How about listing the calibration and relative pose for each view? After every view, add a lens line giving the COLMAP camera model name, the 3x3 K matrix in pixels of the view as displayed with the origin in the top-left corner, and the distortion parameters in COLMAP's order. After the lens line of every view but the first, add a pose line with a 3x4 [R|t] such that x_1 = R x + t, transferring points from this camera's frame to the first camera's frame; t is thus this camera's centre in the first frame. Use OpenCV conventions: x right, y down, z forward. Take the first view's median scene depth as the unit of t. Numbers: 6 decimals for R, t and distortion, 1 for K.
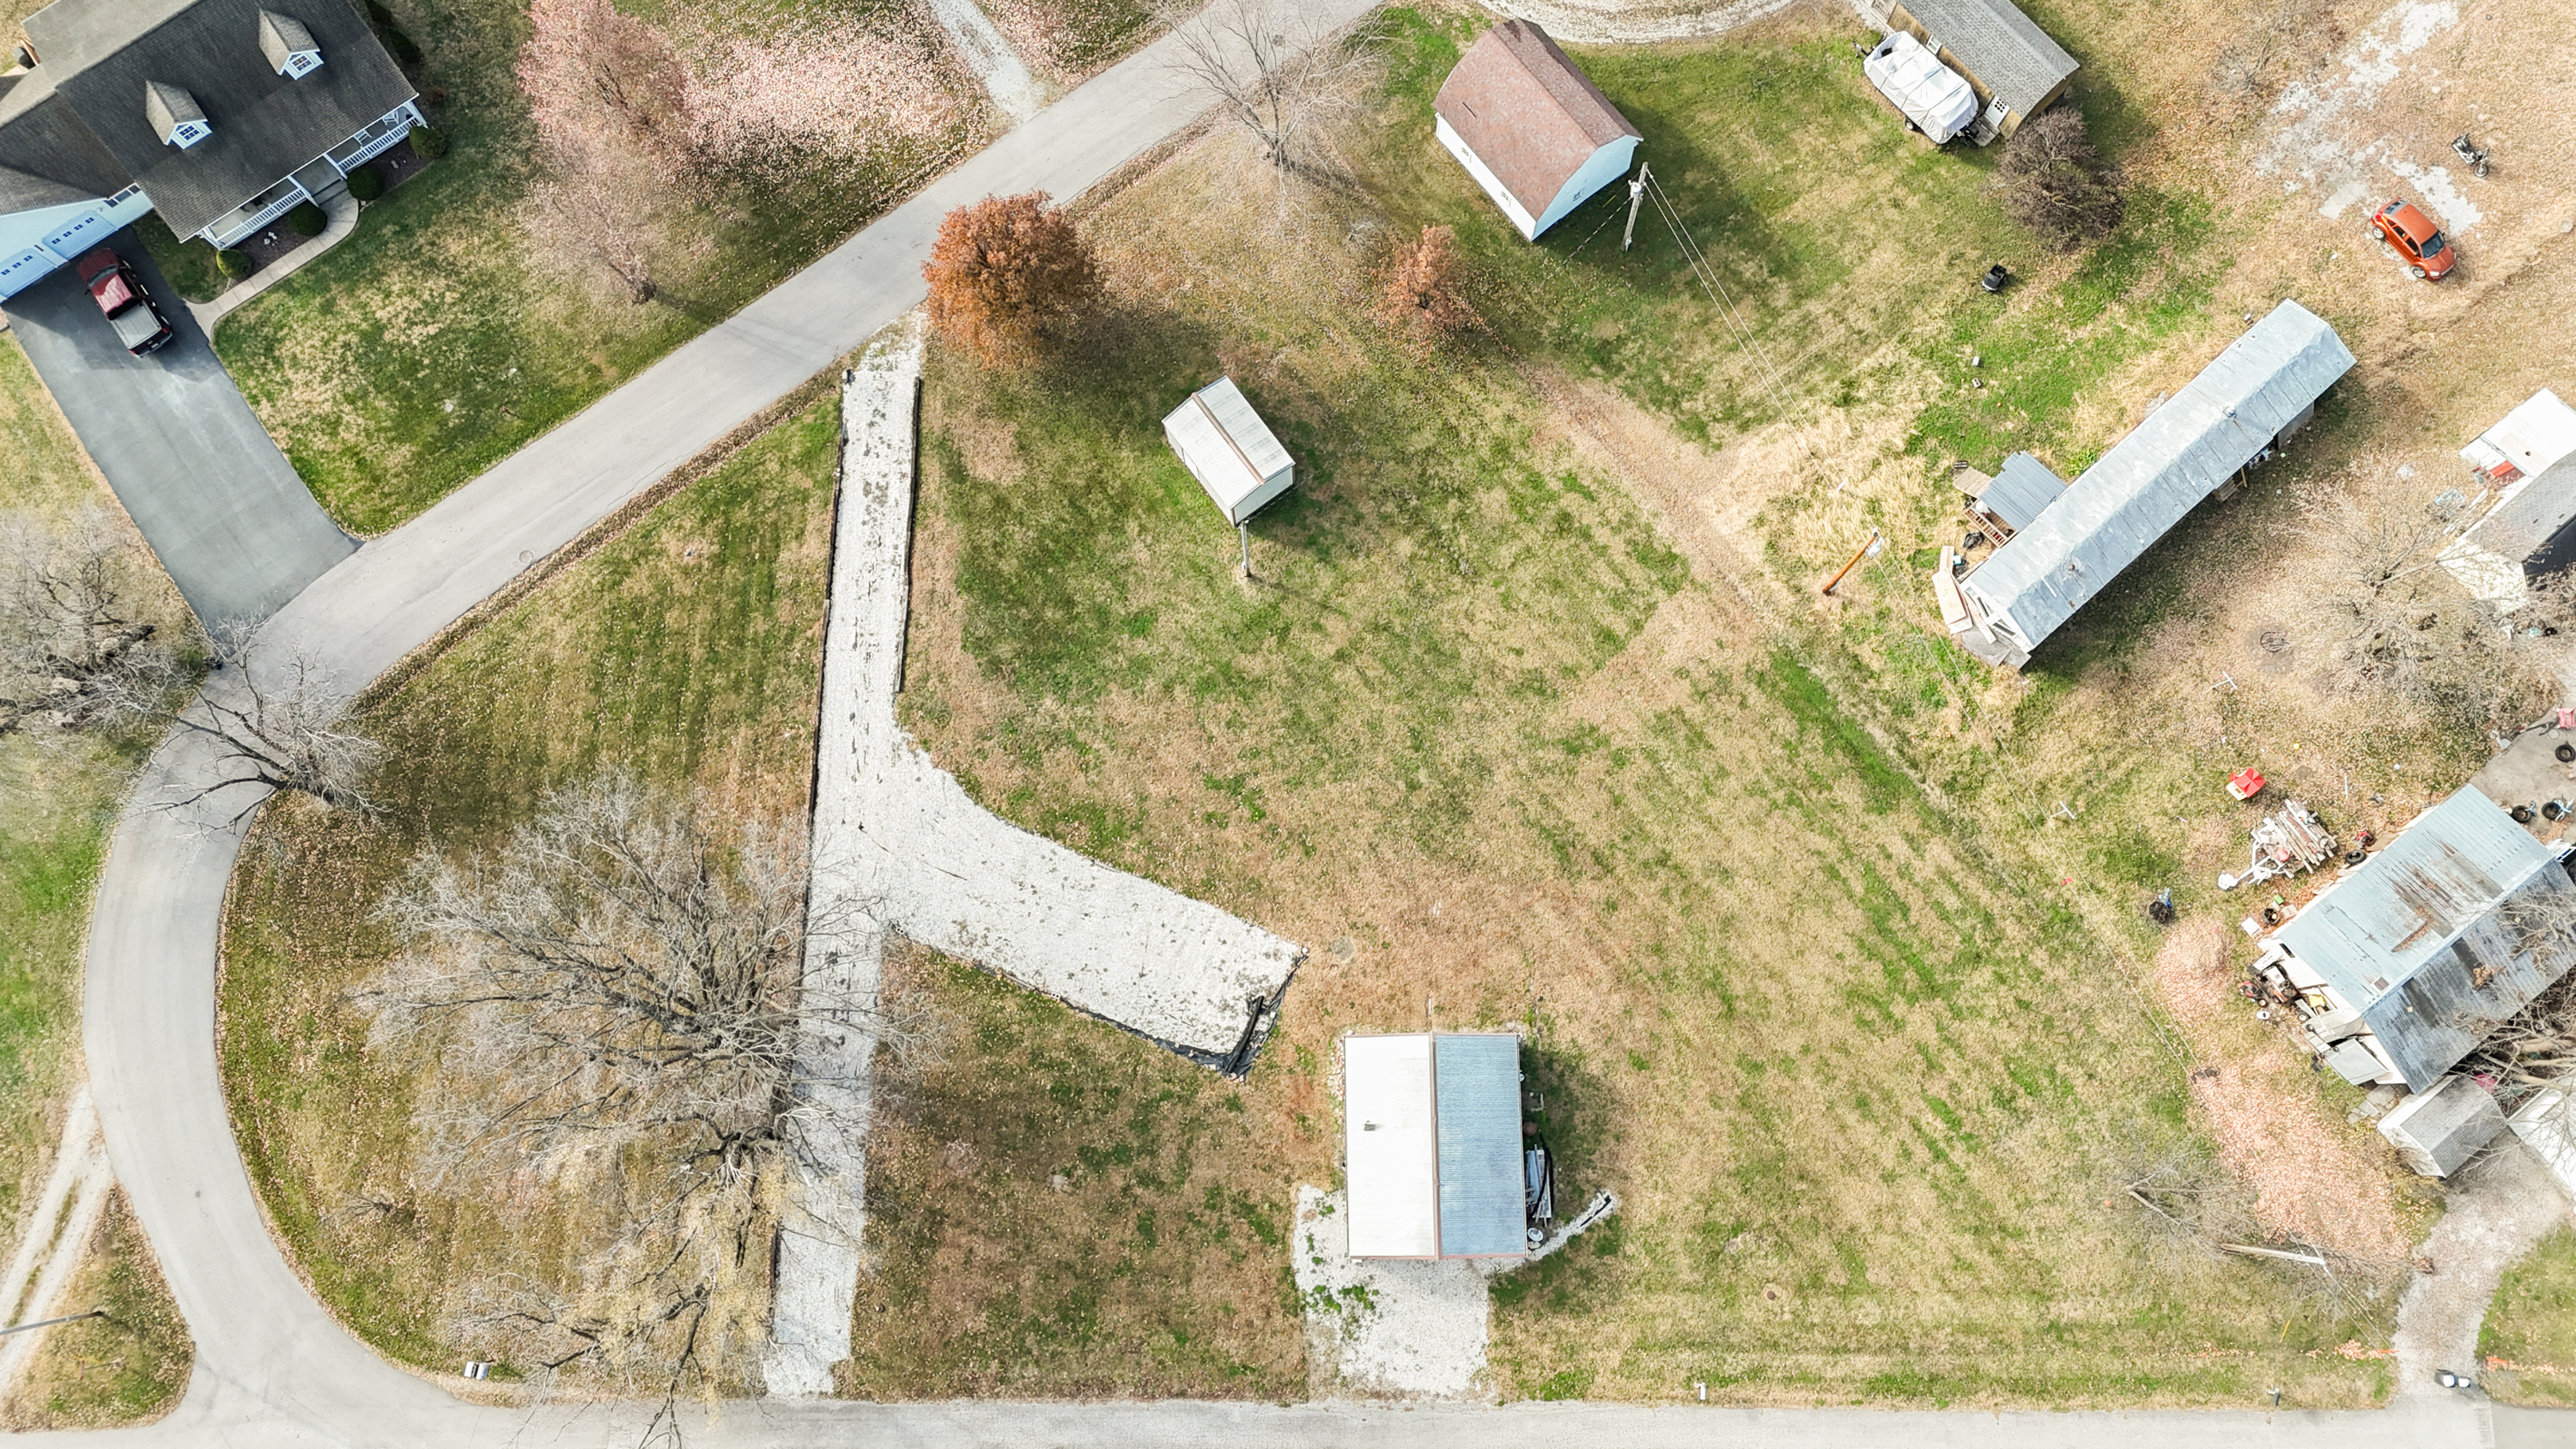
lens RADIAL K [[1882.9, 0, 1289.4], [0, 1882.9, 720.7], [0, 0, 1]] dist [0.084722, -0.086919]
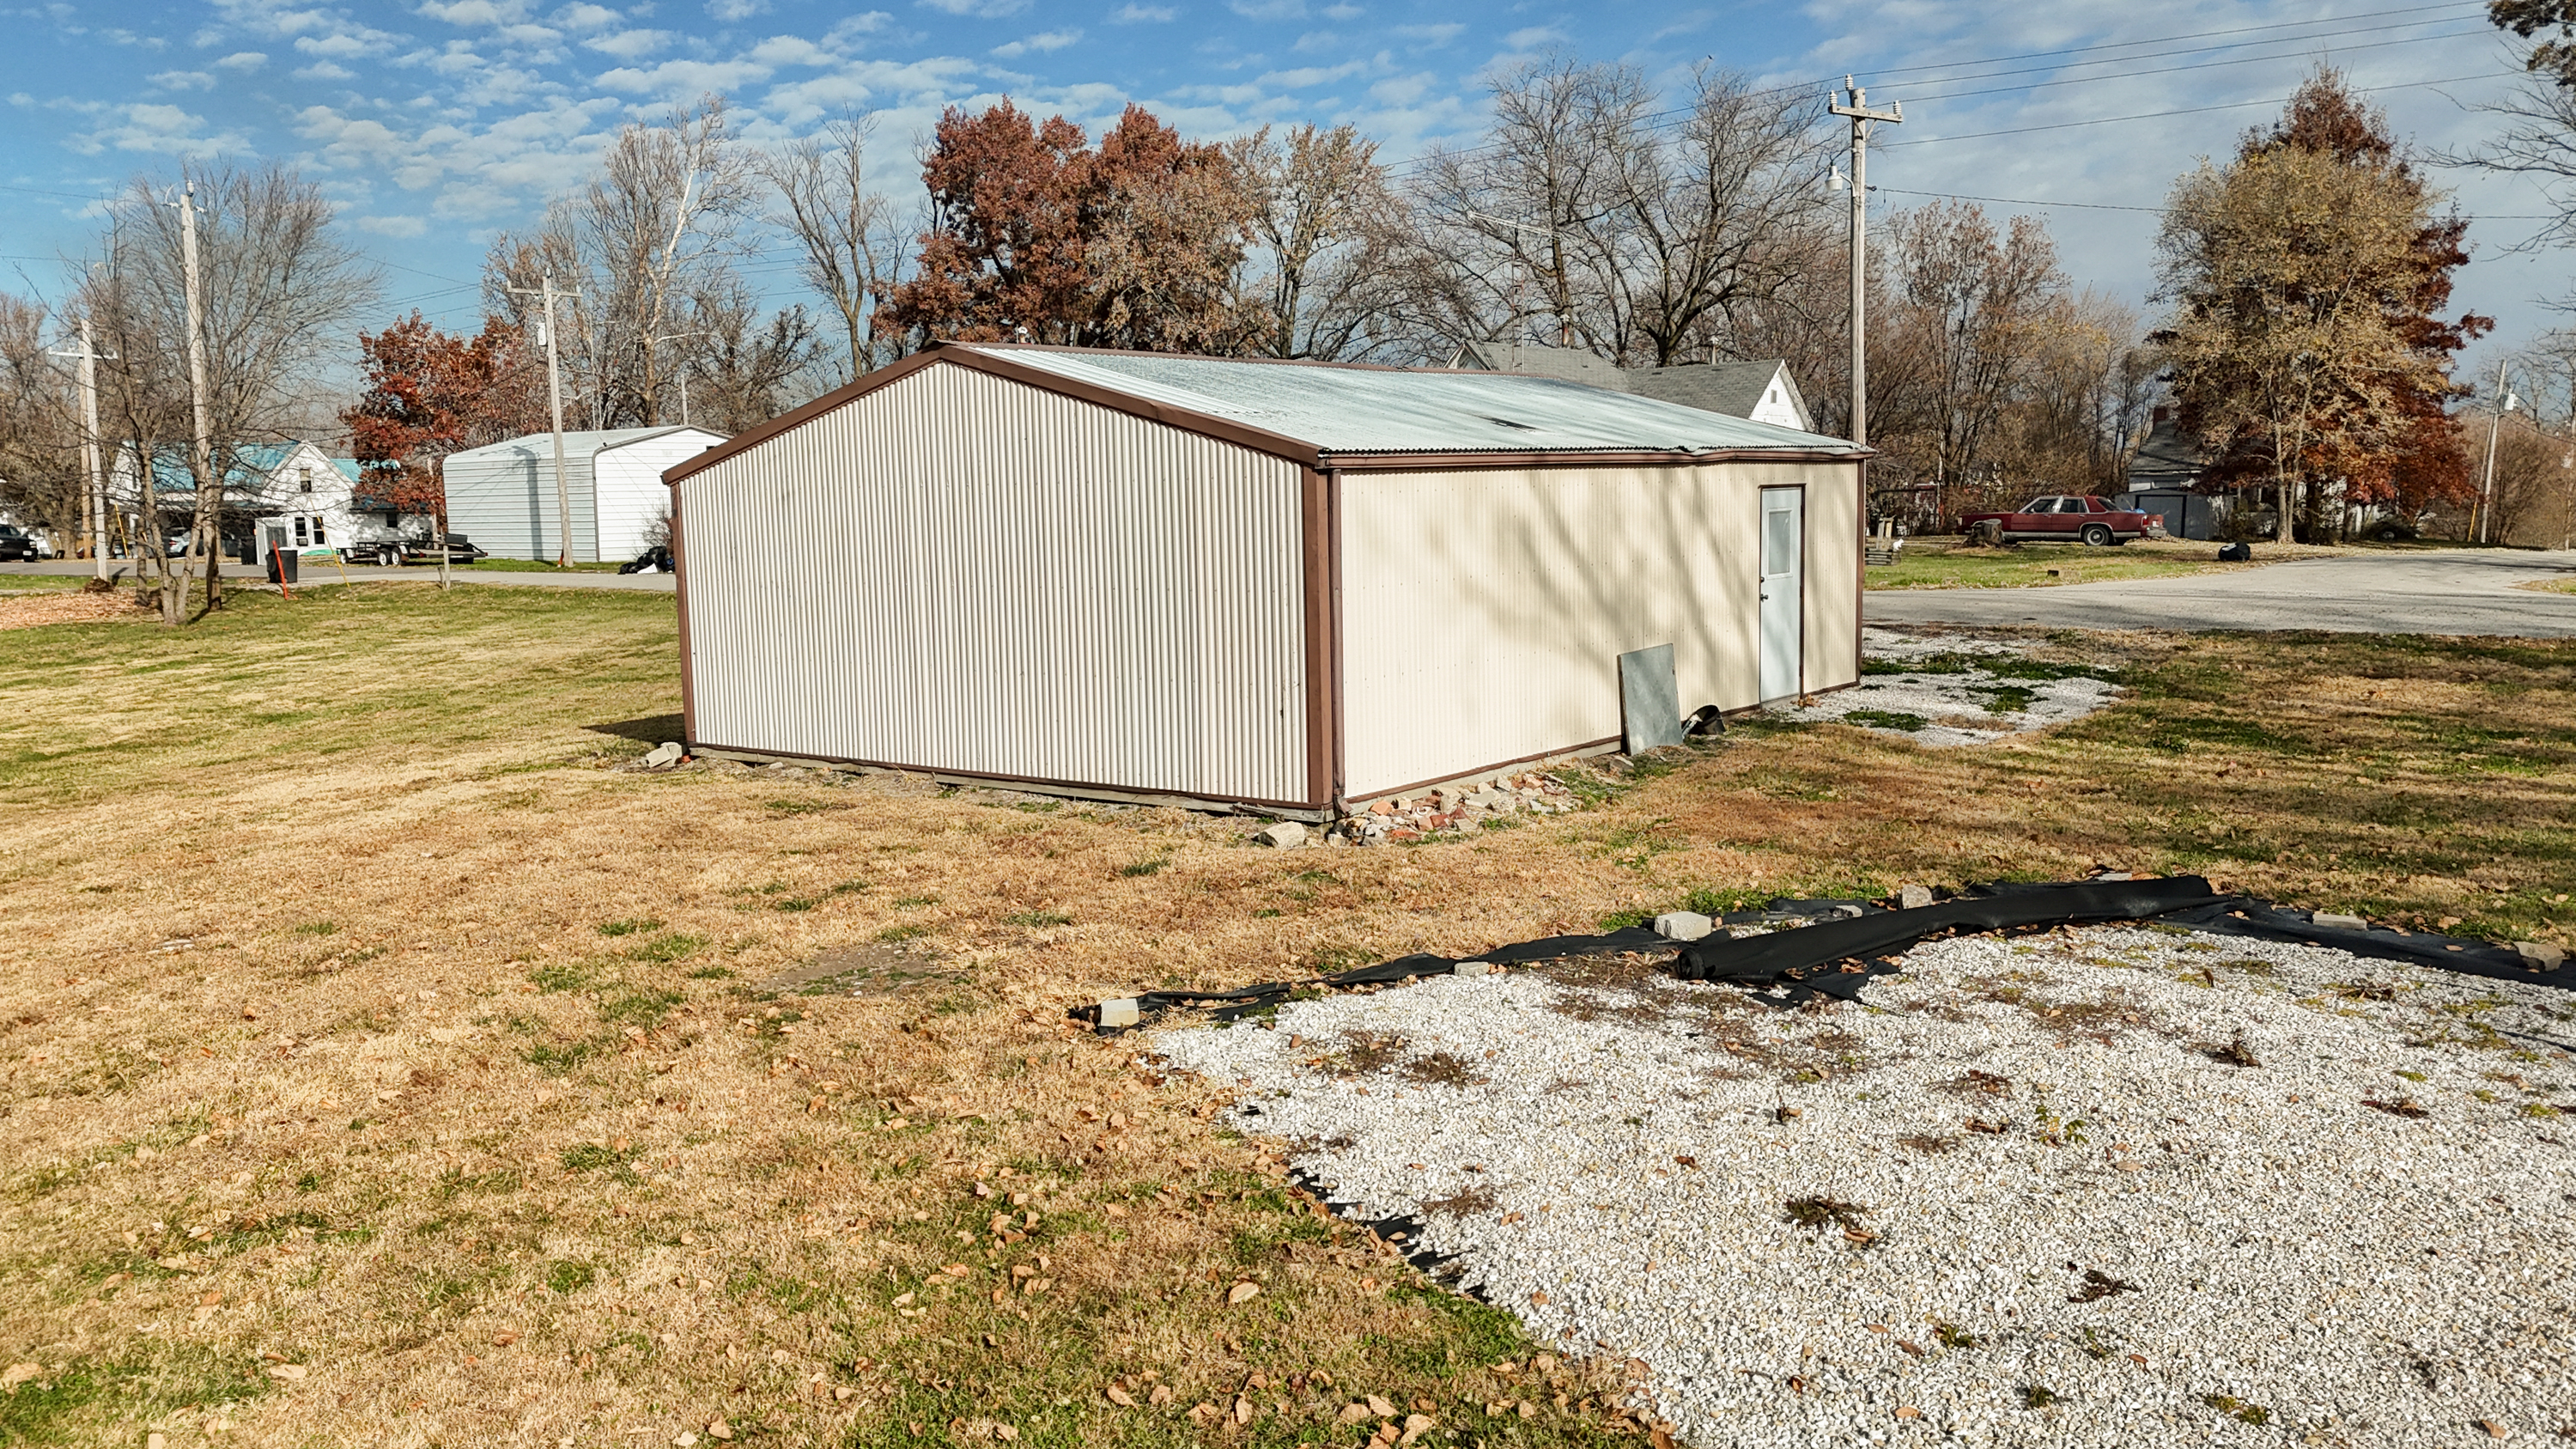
lens RADIAL K [[1966.8, 0, 1298.2], [0, 1966.8, 726.9], [0, 0, 1]] dist [0.039689, -0.000168]
pose [[-0.779347, -0.034414, 0.625647, -0.066201], [0.619240, 0.110215, 0.777428, 0.039450], [-0.095710, 0.993312, -0.064585, 0.960659]]
